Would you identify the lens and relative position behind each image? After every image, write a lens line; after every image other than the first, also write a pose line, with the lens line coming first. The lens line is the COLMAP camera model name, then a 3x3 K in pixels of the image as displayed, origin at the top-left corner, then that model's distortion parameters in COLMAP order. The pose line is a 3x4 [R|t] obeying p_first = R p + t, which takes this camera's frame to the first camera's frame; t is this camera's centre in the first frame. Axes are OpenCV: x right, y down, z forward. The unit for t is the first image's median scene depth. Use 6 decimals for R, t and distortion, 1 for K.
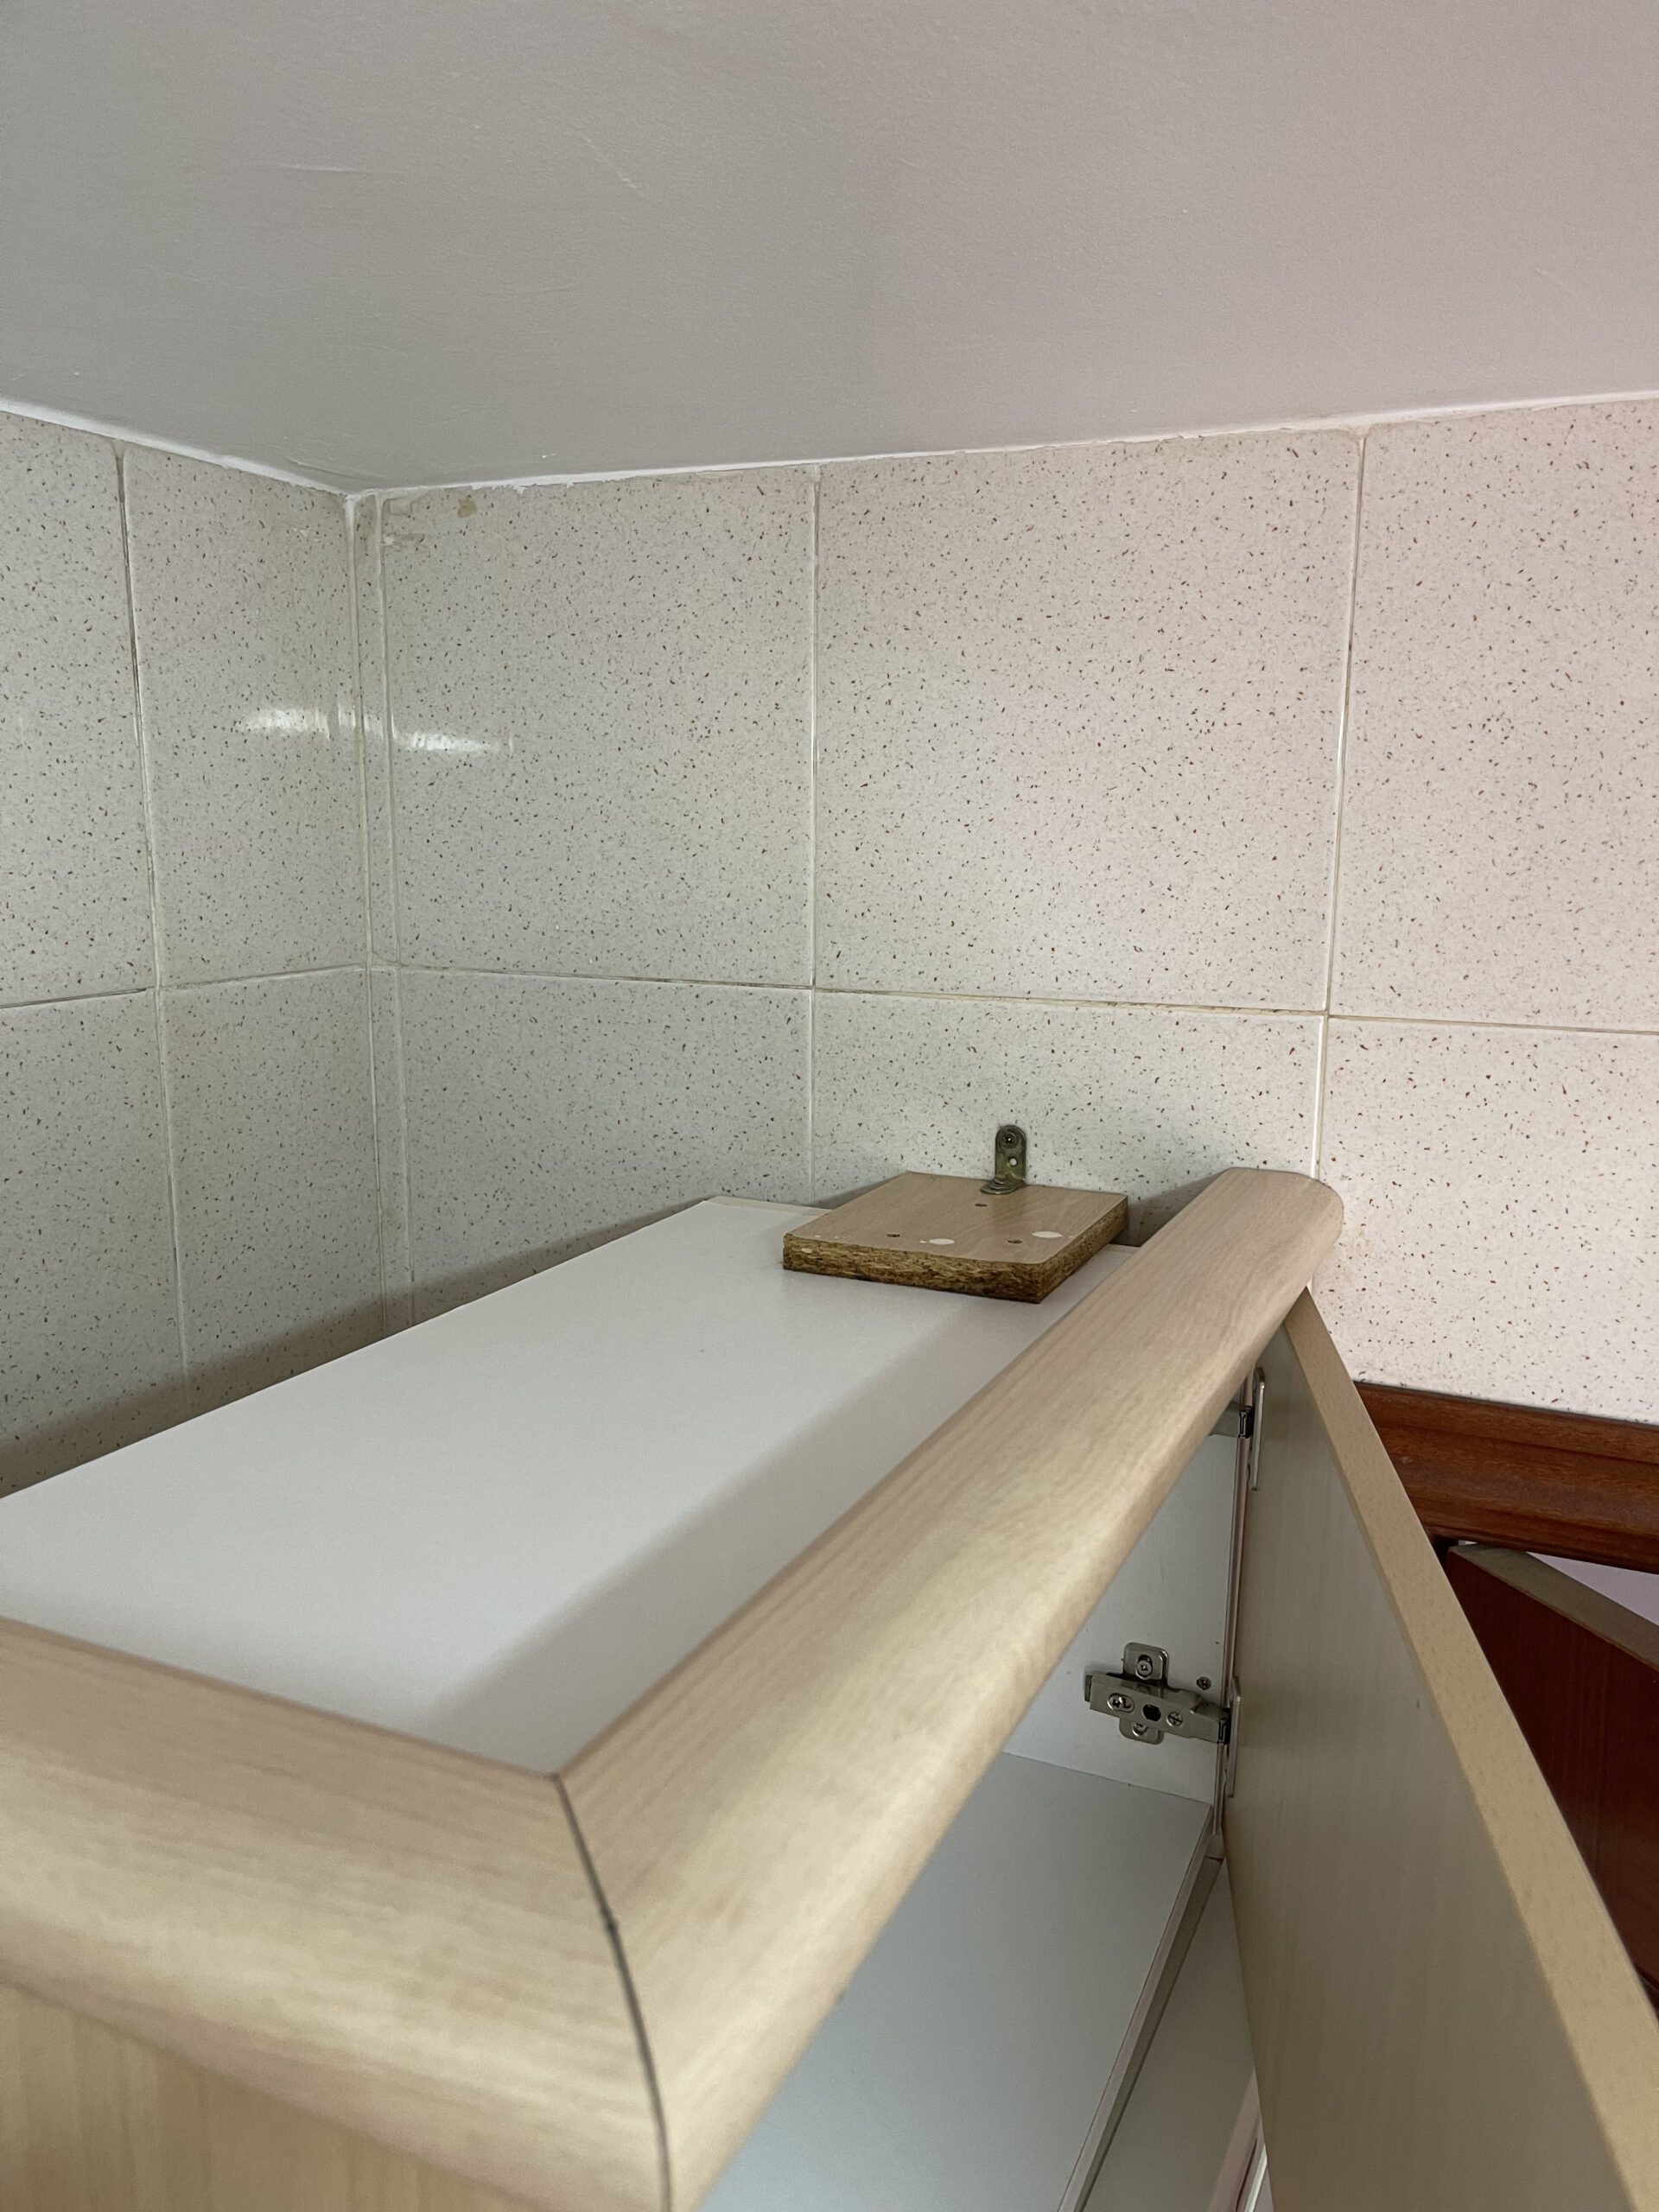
lens RADIAL K [[1654.8, 0, 829.5], [0, 1654.8, 1106.0], [0, 0, 1]] dist [0.002806, 0.000933]
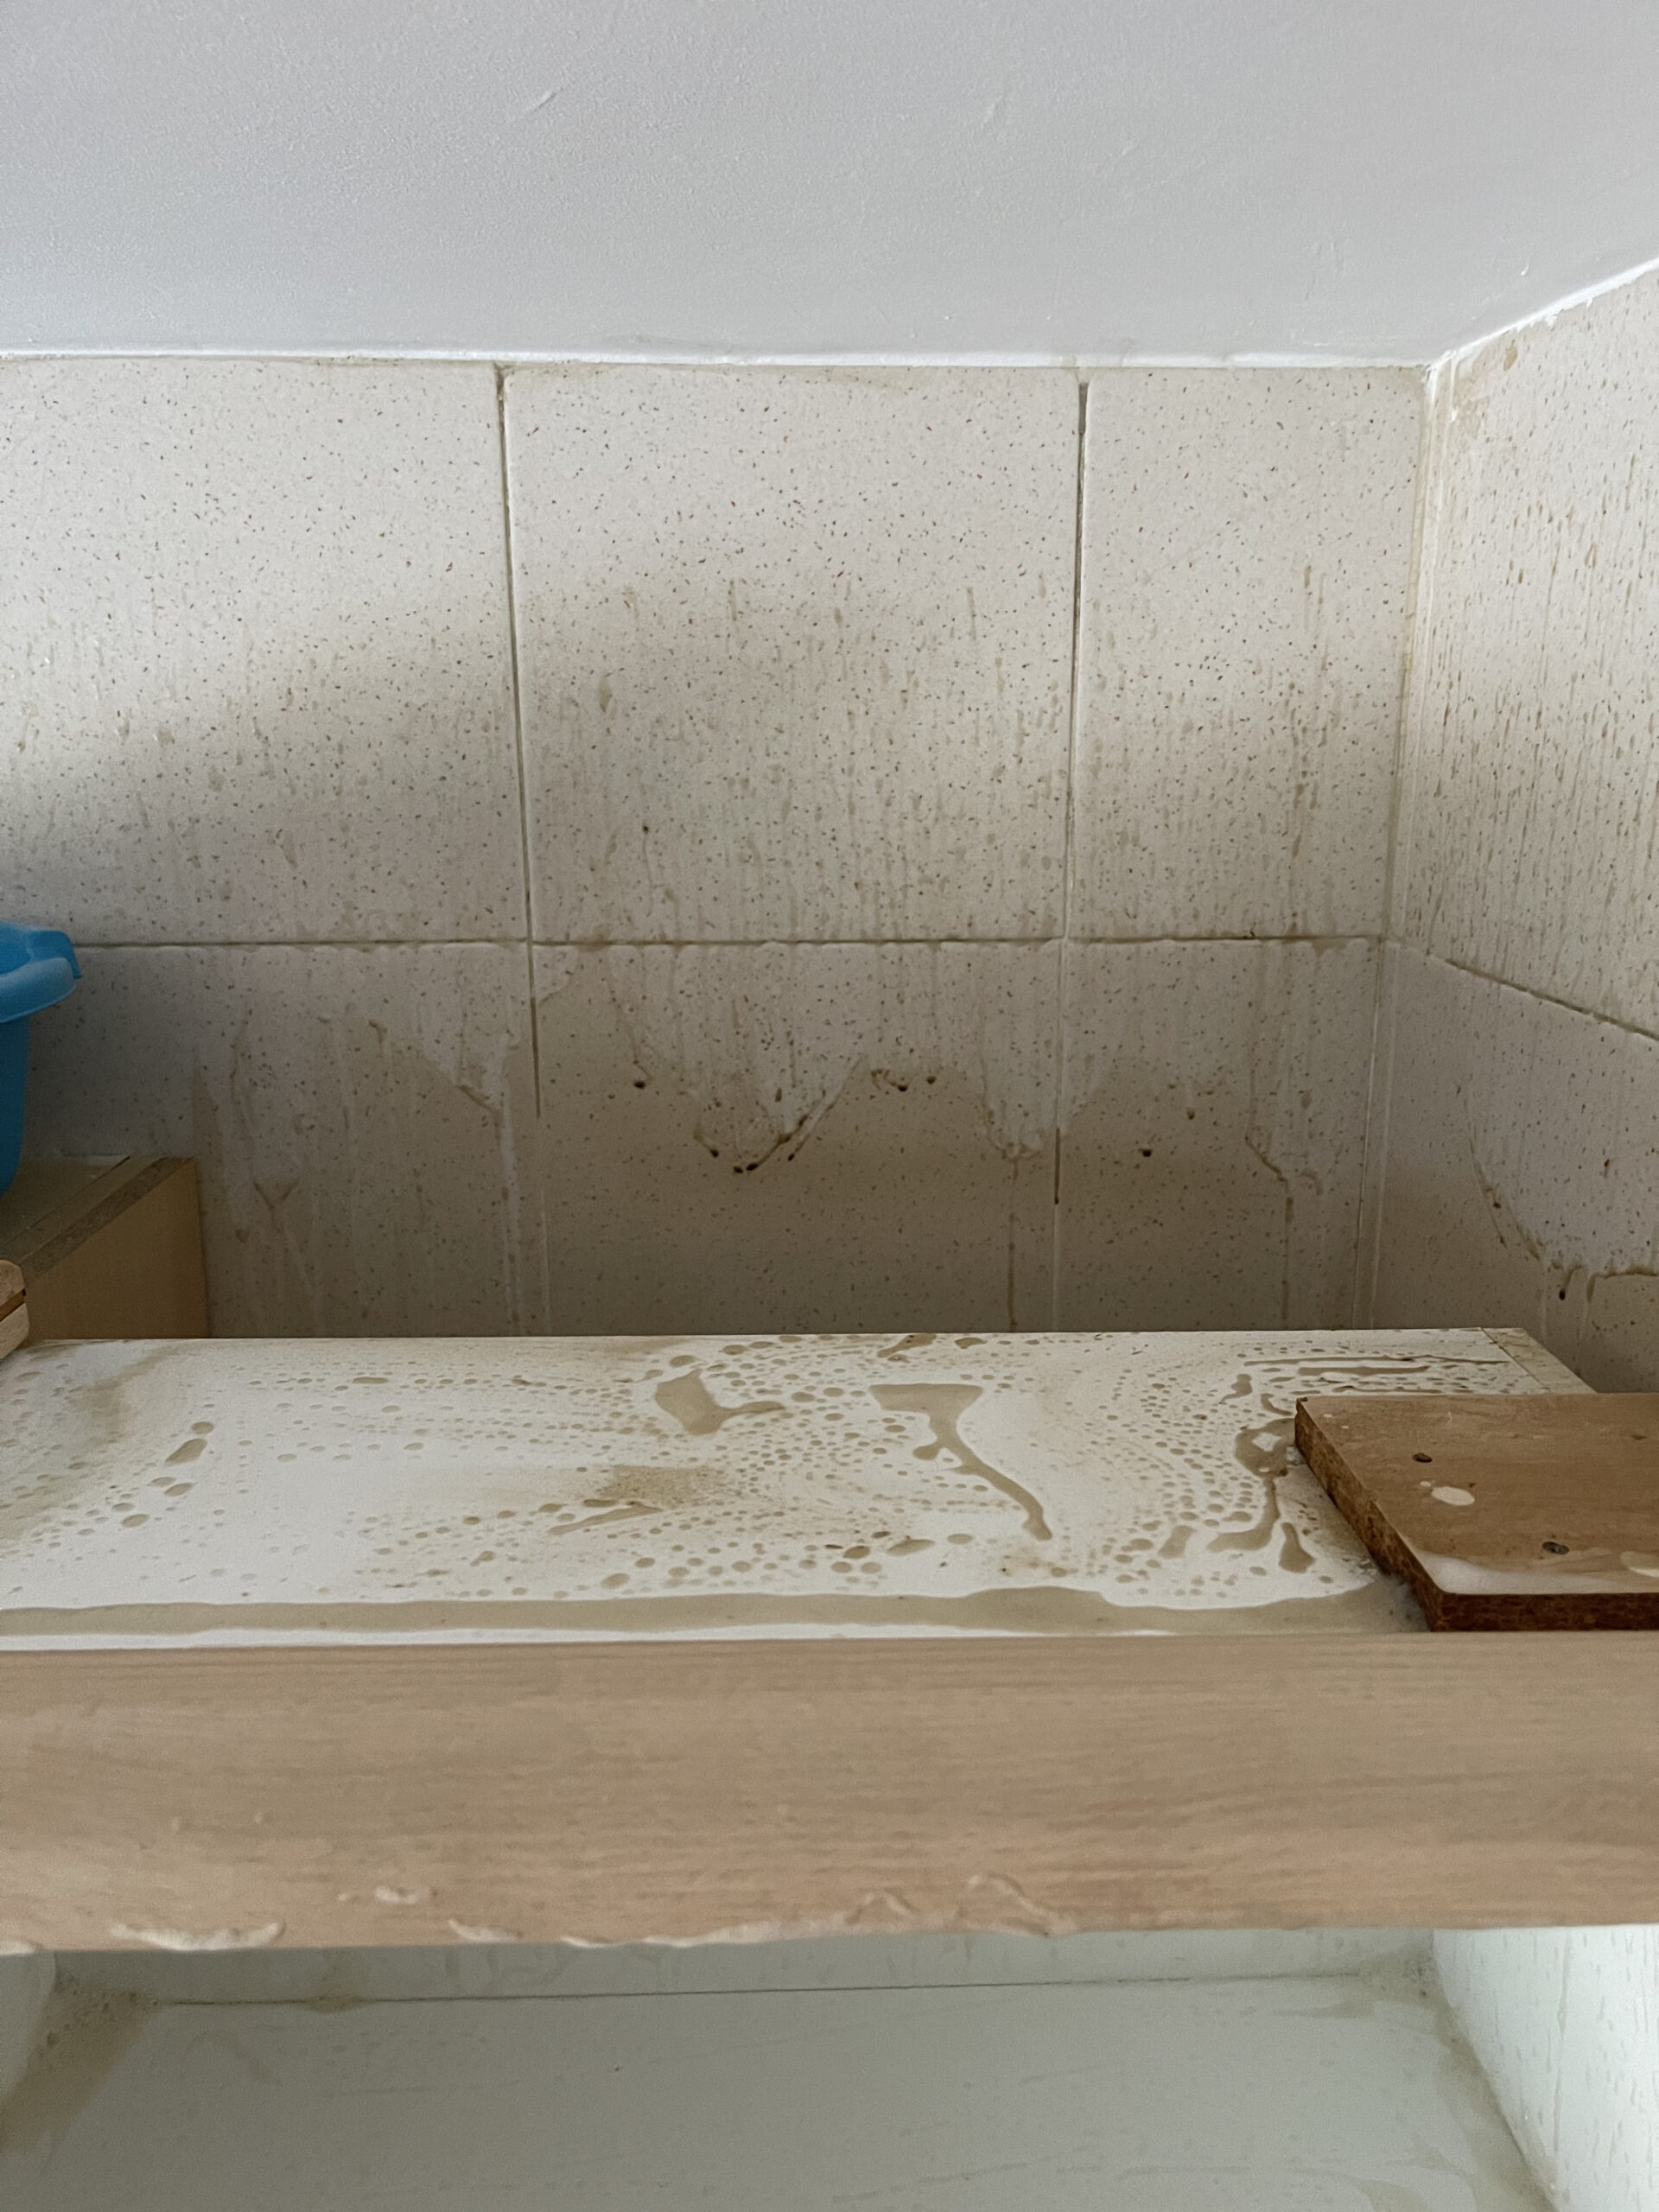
lens RADIAL K [[1654.8, 0, 829.5], [0, 1654.8, 1106.0], [0, 0, 1]] dist [0.002806, 0.000933]
pose [[0.442843, 0.203035, -0.873308, 0.402021], [-0.151377, 0.976971, 0.150374, -0.099407], [0.883728, 0.065607, 0.463380, 0.423244]]
